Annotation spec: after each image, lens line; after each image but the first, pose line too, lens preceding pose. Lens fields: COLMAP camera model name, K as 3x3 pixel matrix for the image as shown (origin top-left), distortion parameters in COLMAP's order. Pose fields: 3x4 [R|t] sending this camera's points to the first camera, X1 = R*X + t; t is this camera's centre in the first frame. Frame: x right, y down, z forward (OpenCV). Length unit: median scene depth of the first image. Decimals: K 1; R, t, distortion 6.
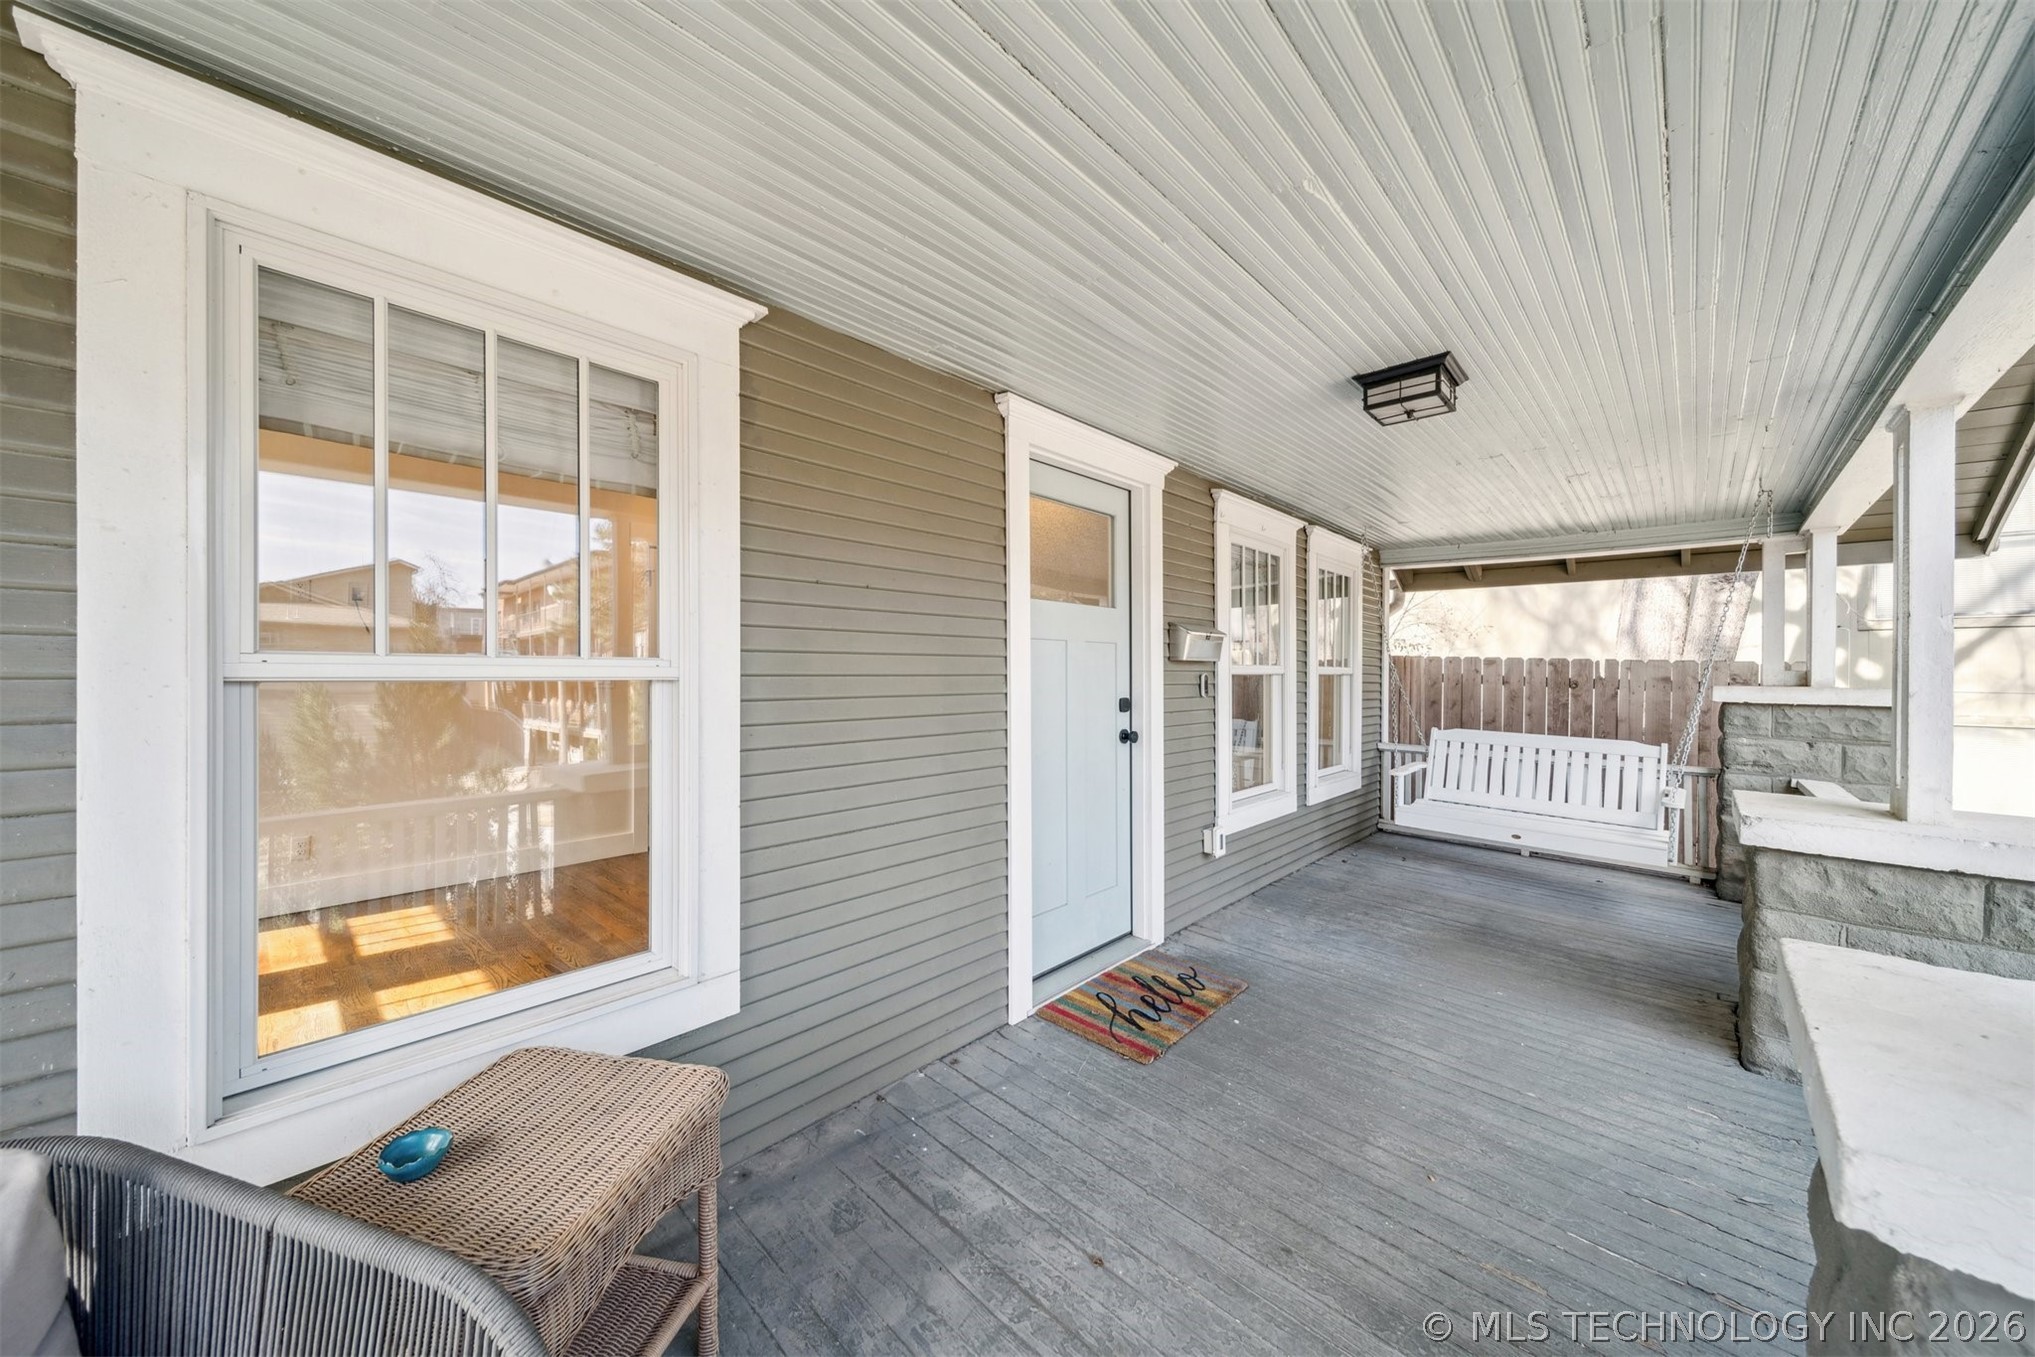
lens RADIAL K [[720.9, 0, 1019.1], [0, 720.9, 670.4], [0, 0, 1]] dist [0.010024, -0.000042]
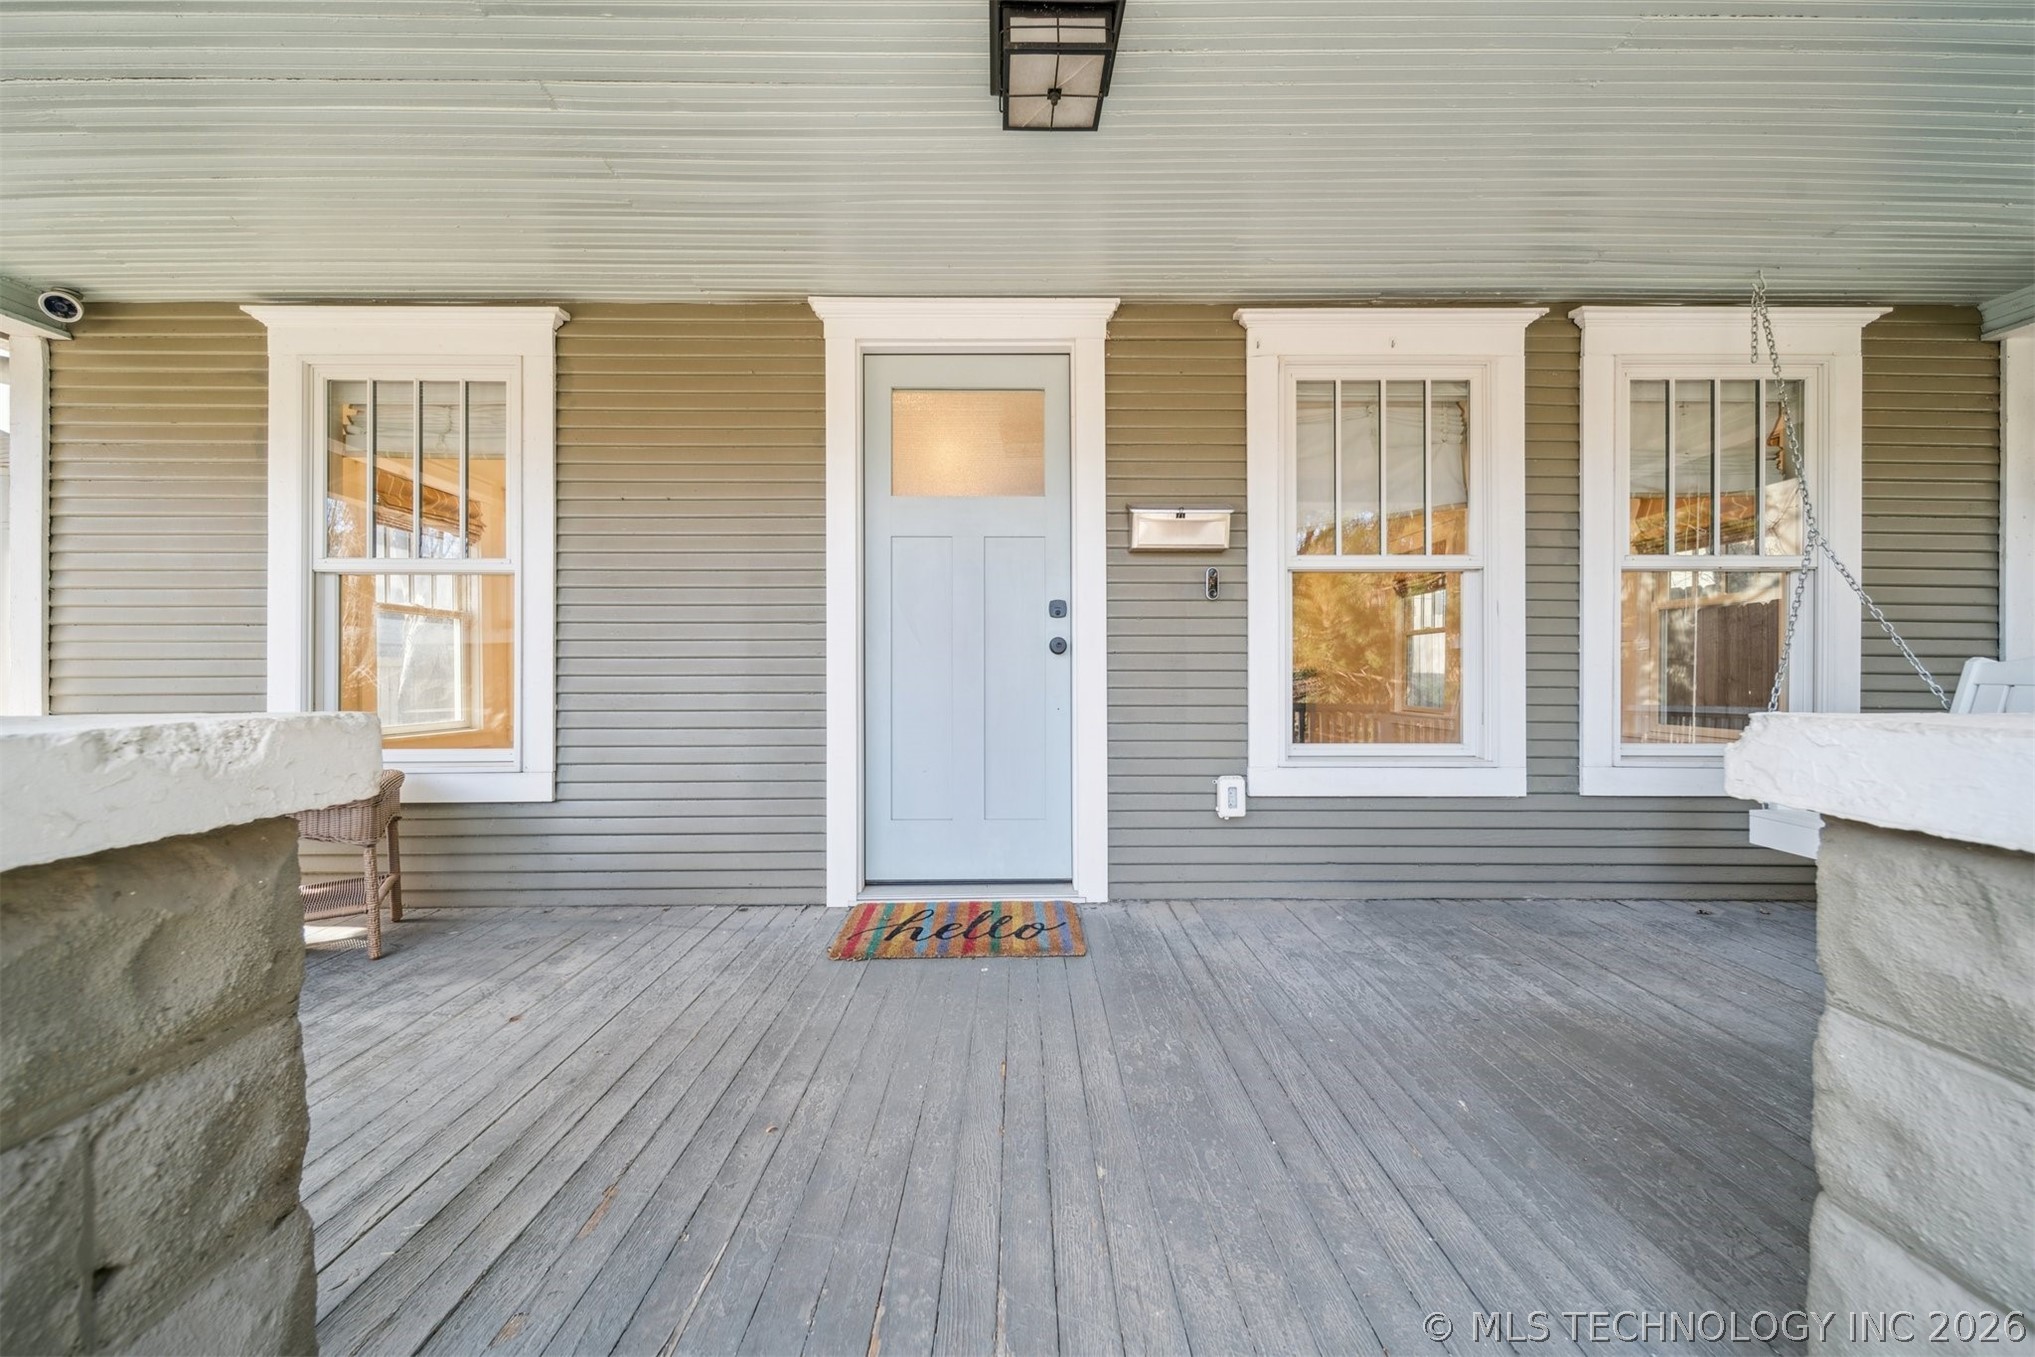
lens RADIAL K [[735.0, 0, 1026.8], [0, 735.0, 681.9], [0, 0, 1]] dist [0.008632, 0.000008]
pose [[0.684639, -0.004730, -0.728867, 0.892295], [0.005511, 0.999984, -0.001313, 0.159767], [0.728861, -0.003118, 0.684654, 0.453824]]
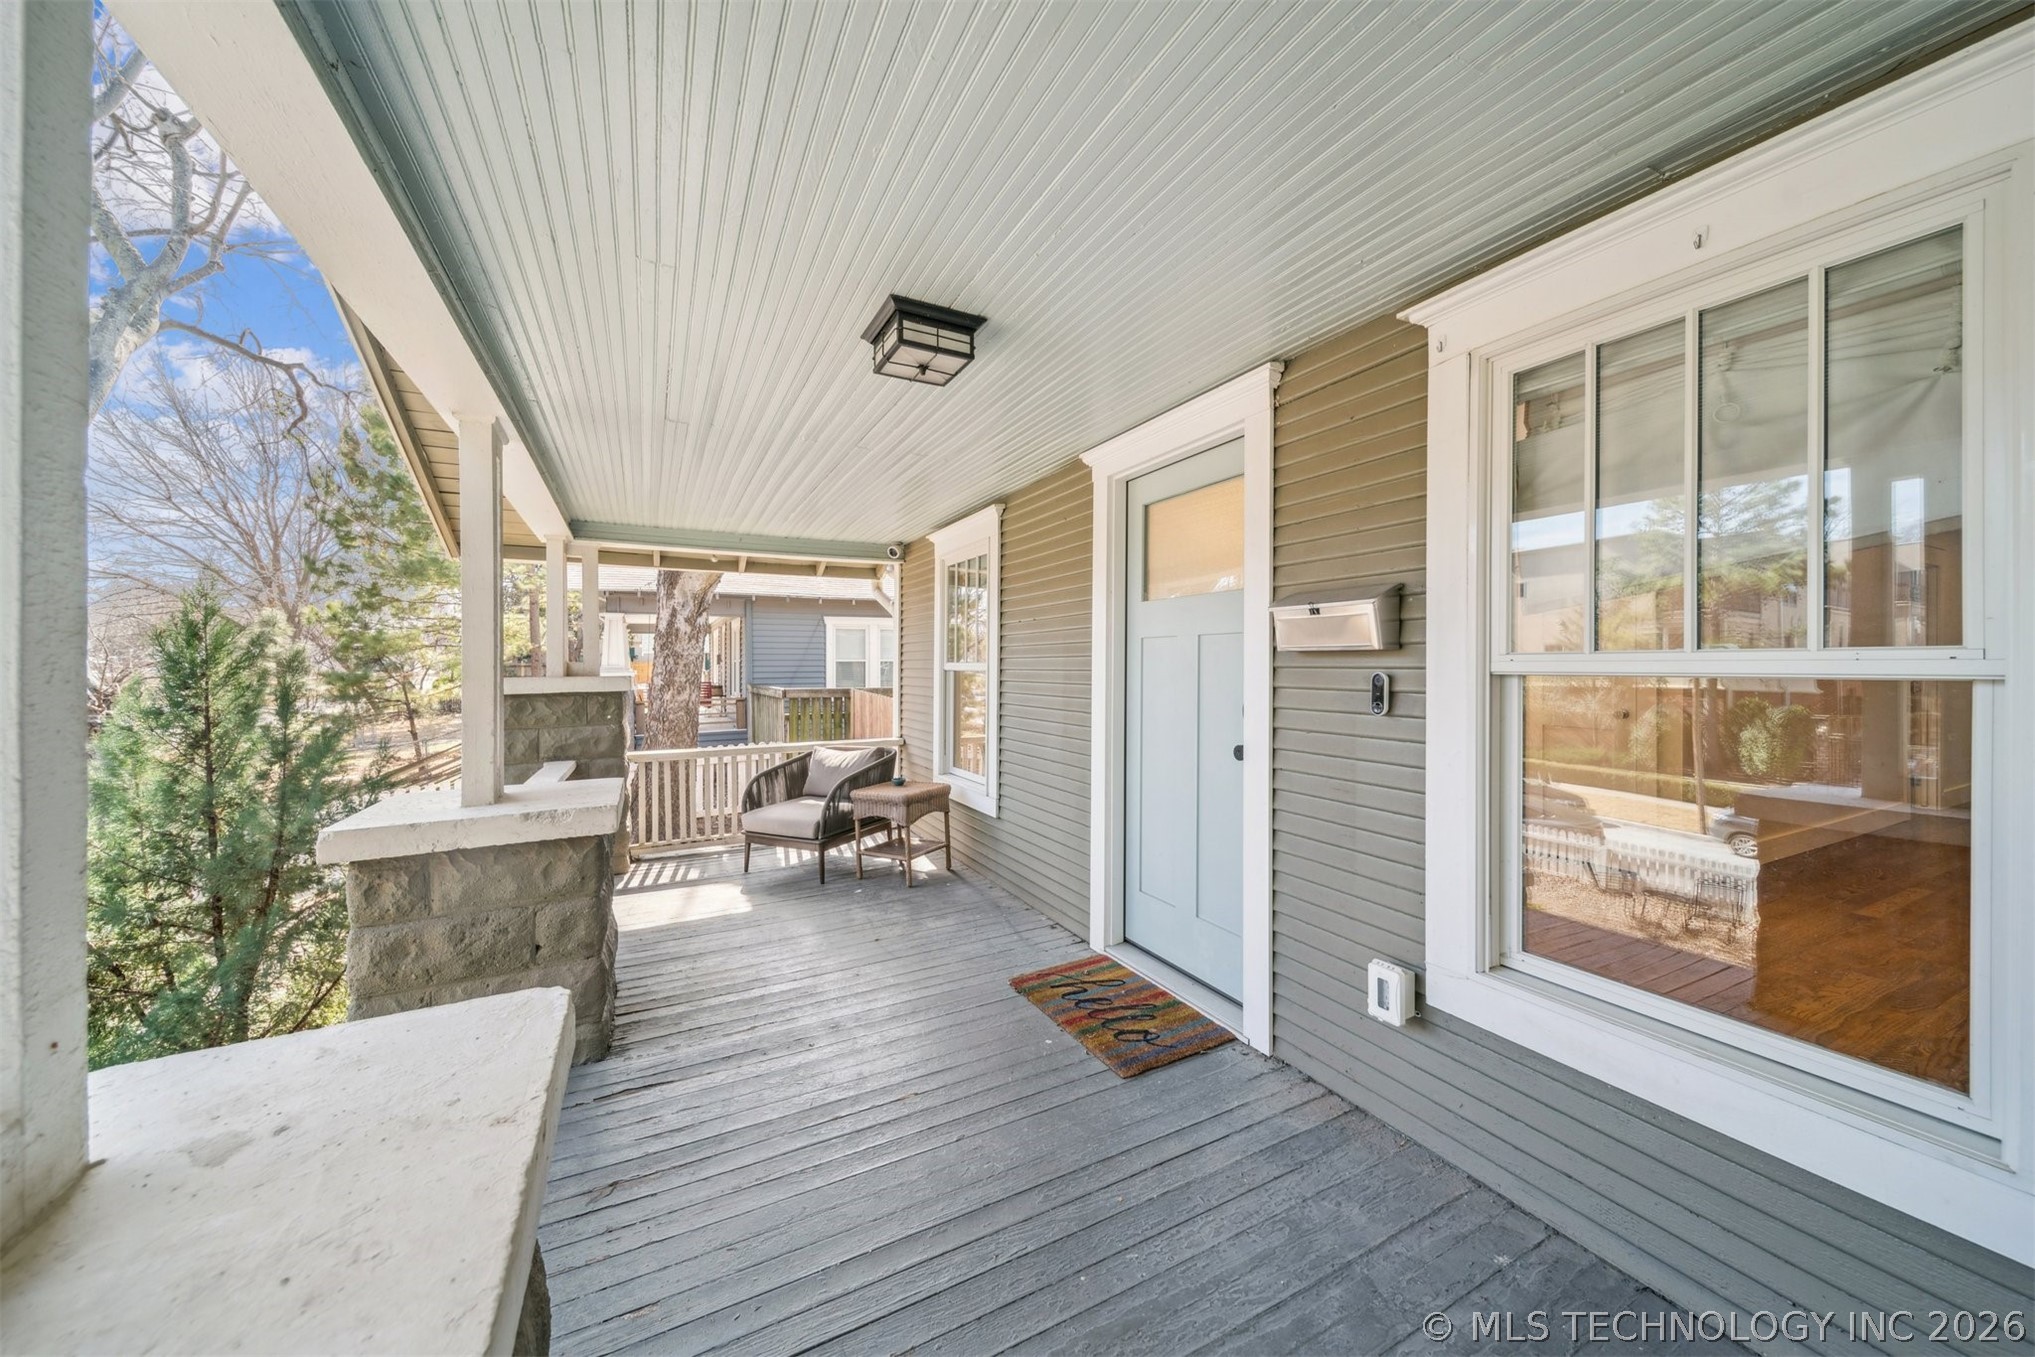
lens RADIAL K [[725.3, 0, 1012.9], [0, 725.3, 665.3], [0, 0, 1]] dist [0.000741, -0.000017]
pose [[-0.354476, -0.004697, -0.935053, 1.146284], [-0.002883, 0.999988, -0.003931, 0.002001], [0.935061, 0.001302, -0.354485, 1.233734]]
